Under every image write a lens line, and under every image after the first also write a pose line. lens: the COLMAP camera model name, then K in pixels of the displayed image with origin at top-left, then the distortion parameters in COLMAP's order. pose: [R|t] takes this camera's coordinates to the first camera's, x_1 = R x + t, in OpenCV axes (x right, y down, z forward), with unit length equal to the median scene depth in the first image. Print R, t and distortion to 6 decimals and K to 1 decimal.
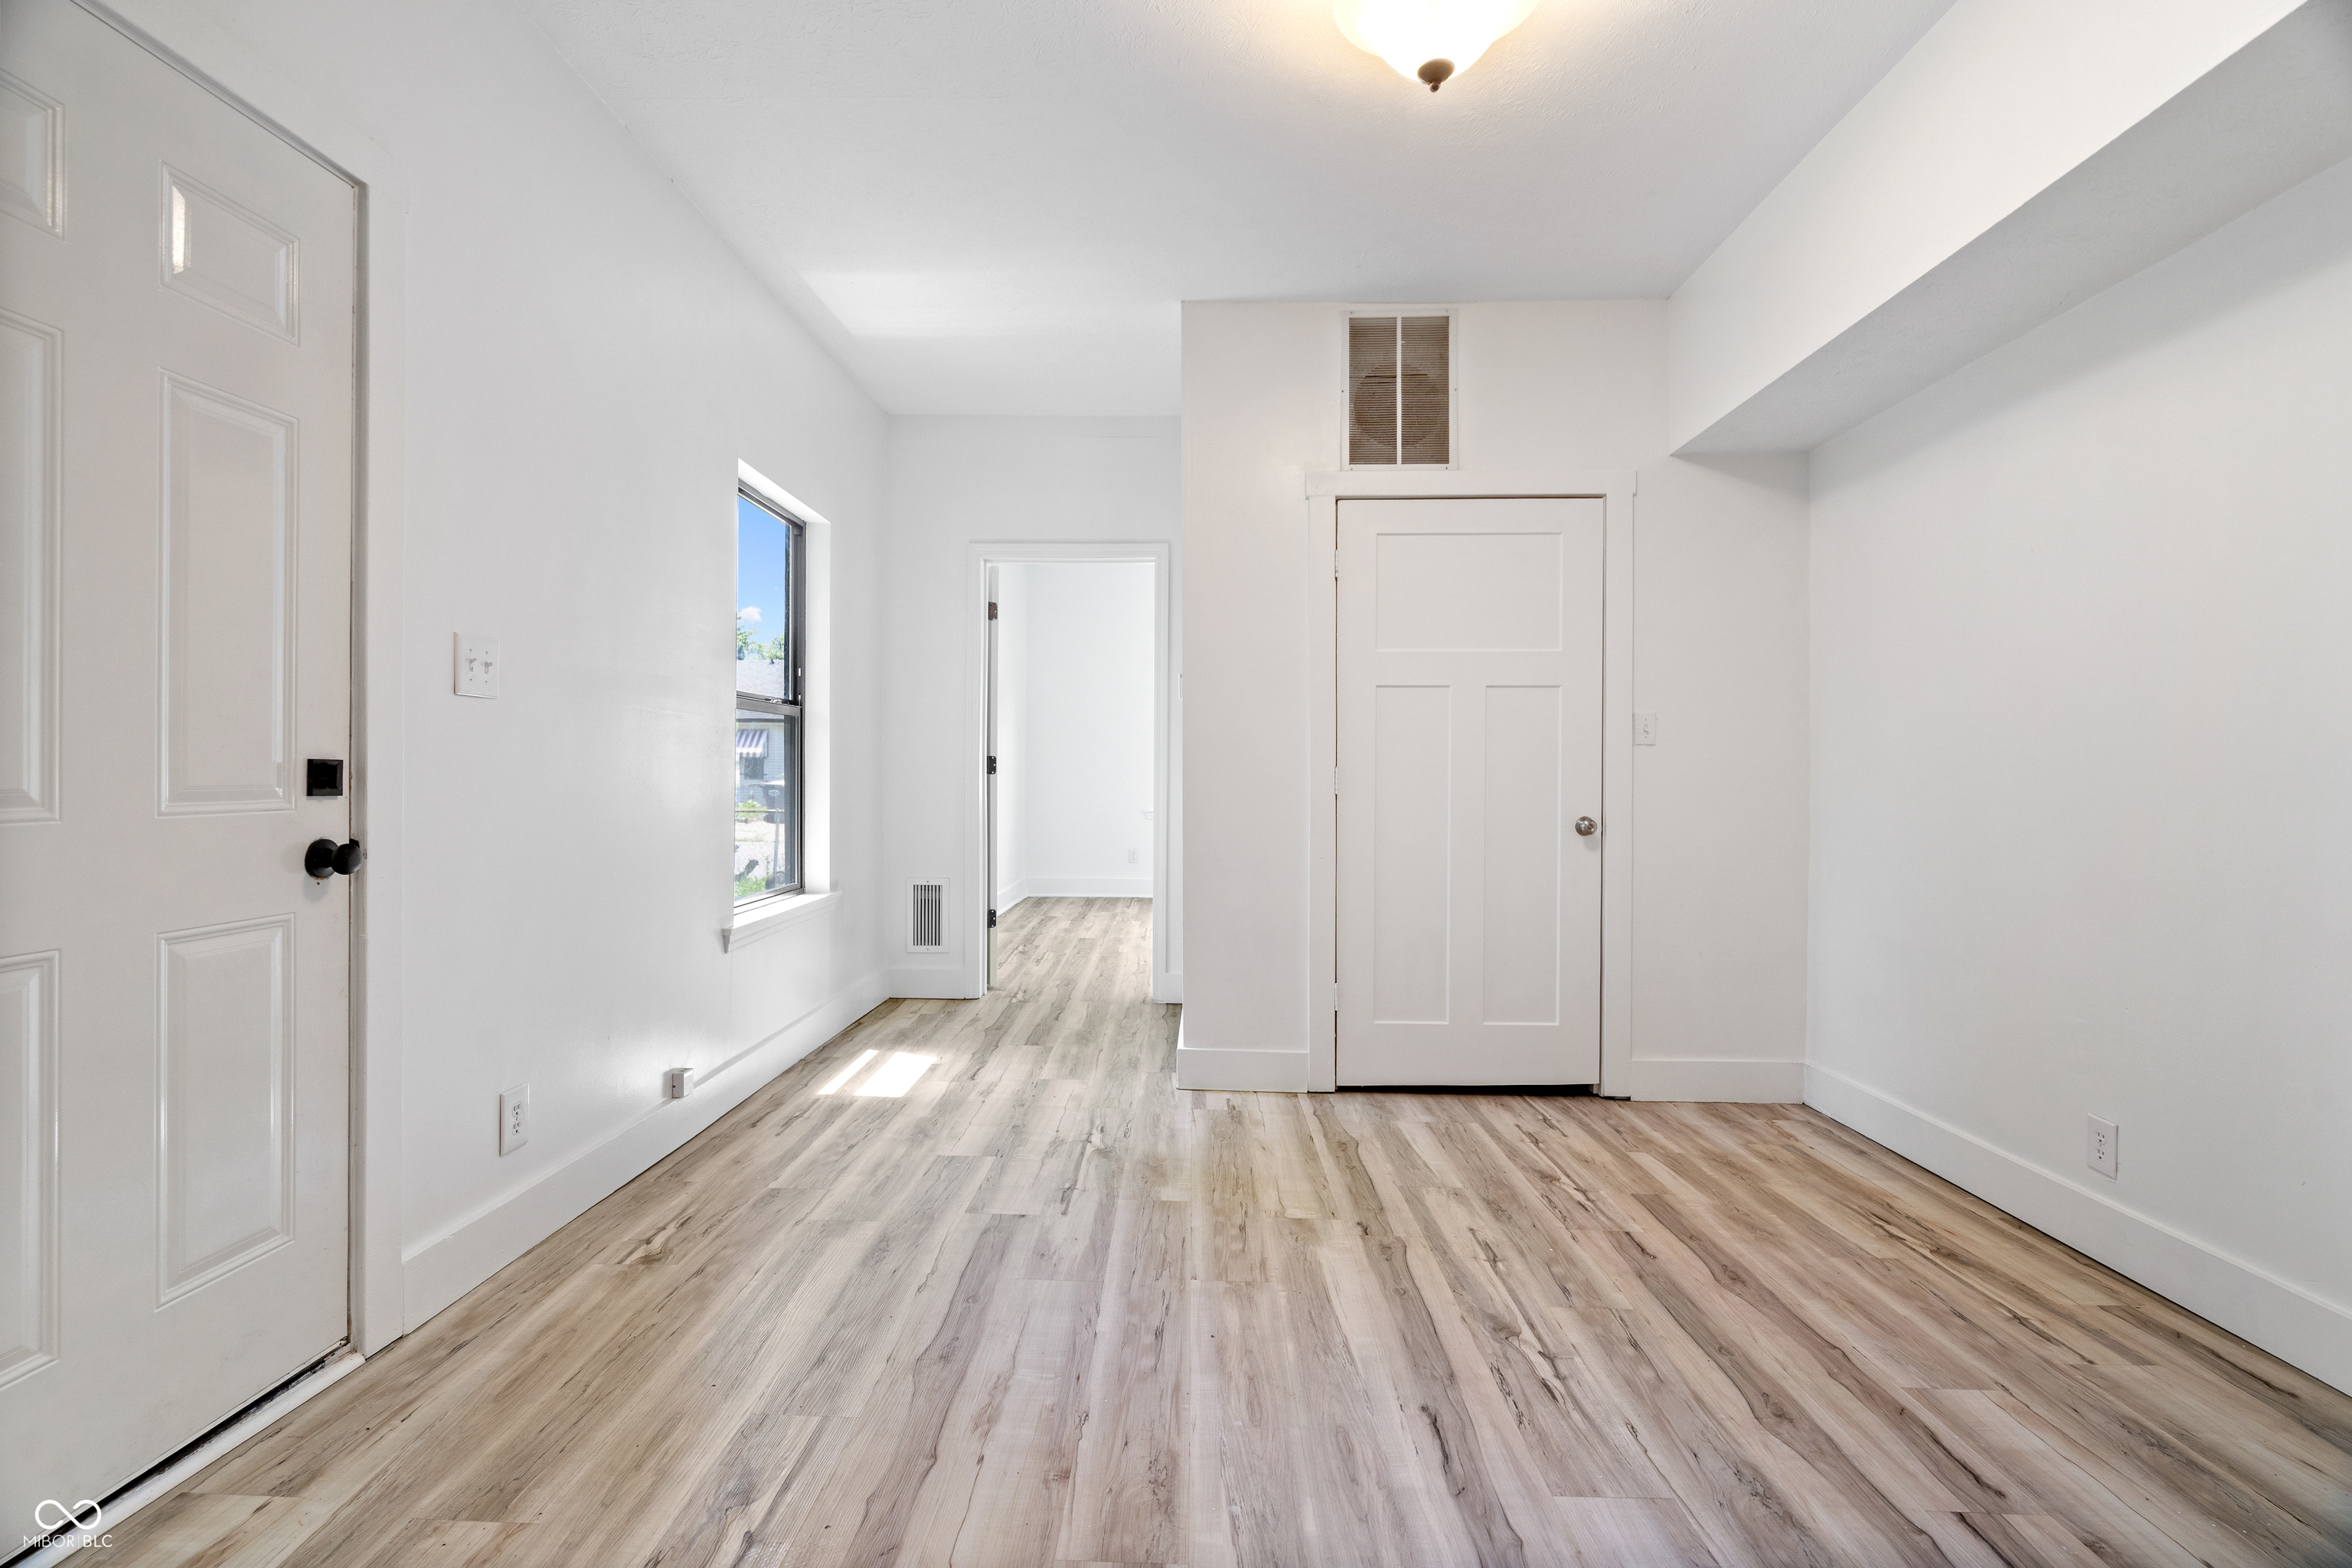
lens RADIAL K [[1095.9, 0, 1170.5], [0, 1095.9, 762.6], [0, 0, 1]] dist [-0.004481, 0.000128]
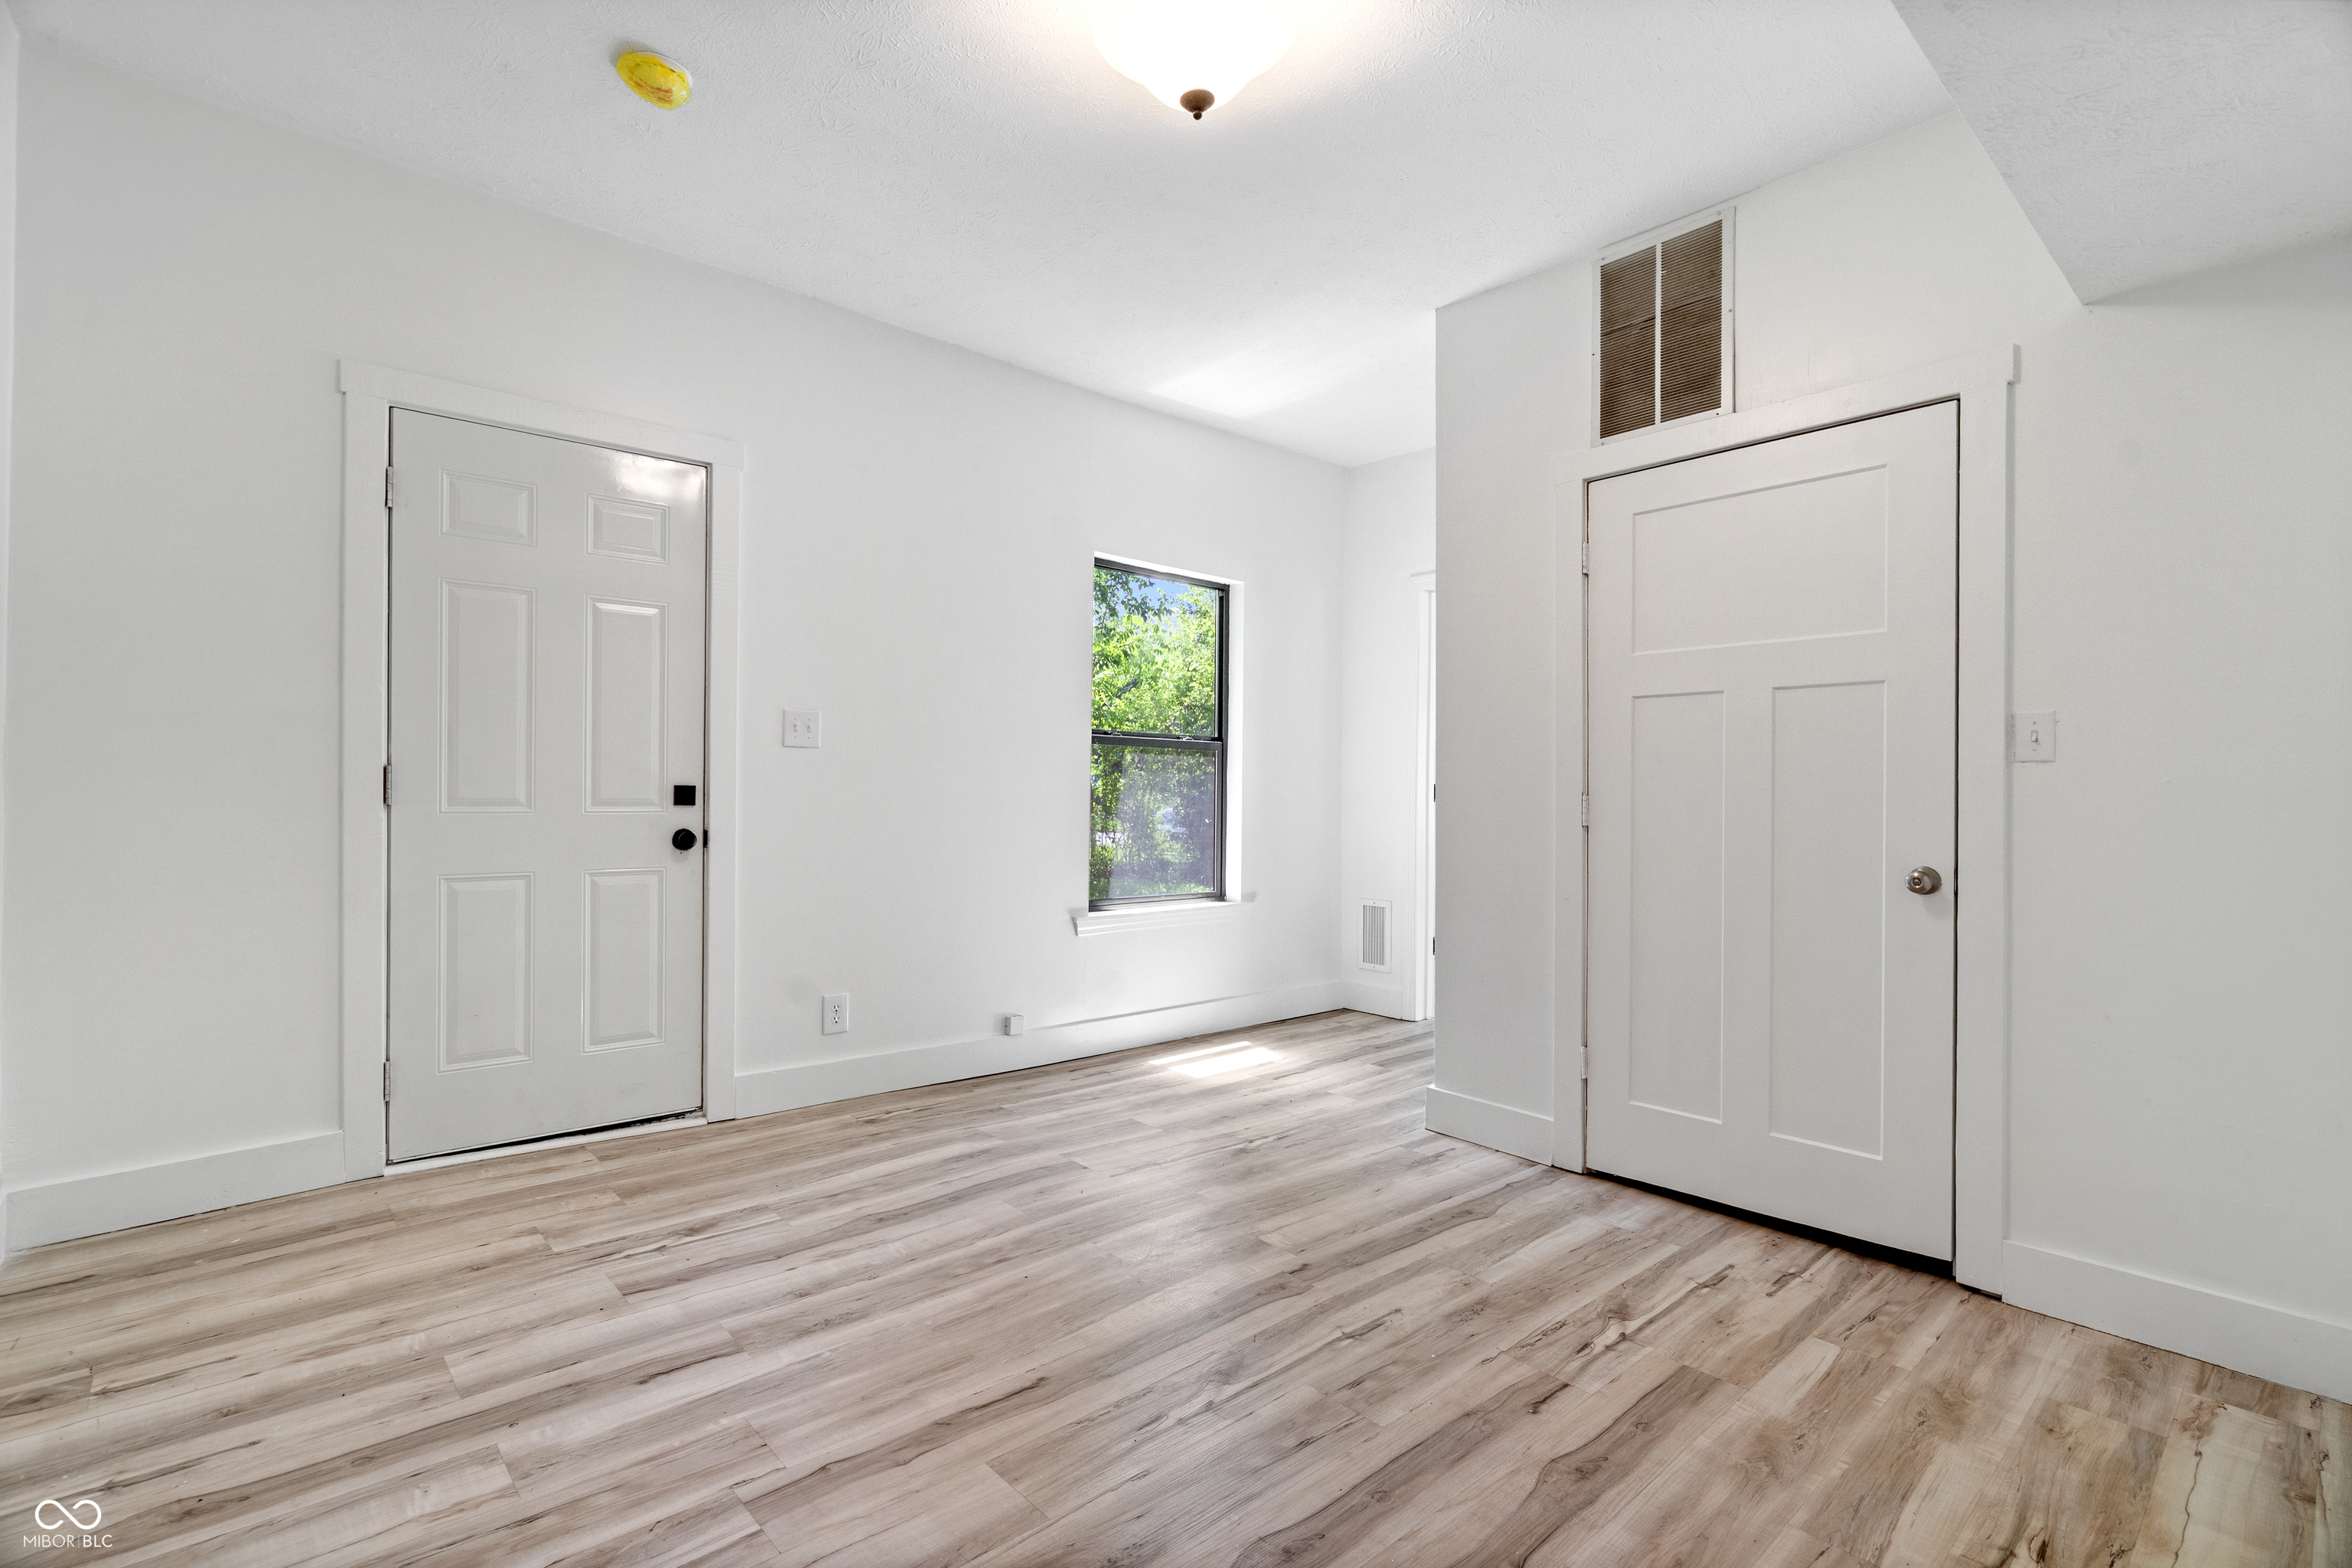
lens RADIAL K [[1115.1, 0, 1176.0], [0, 1115.1, 784.0], [0, 0, 1]] dist [-0.003855, 0.001467]
pose [[0.671238, -0.003864, -0.741232, 0.722166], [-0.002329, 0.999970, -0.007321, 0.003759], [0.741238, 0.006641, 0.671209, 0.220793]]
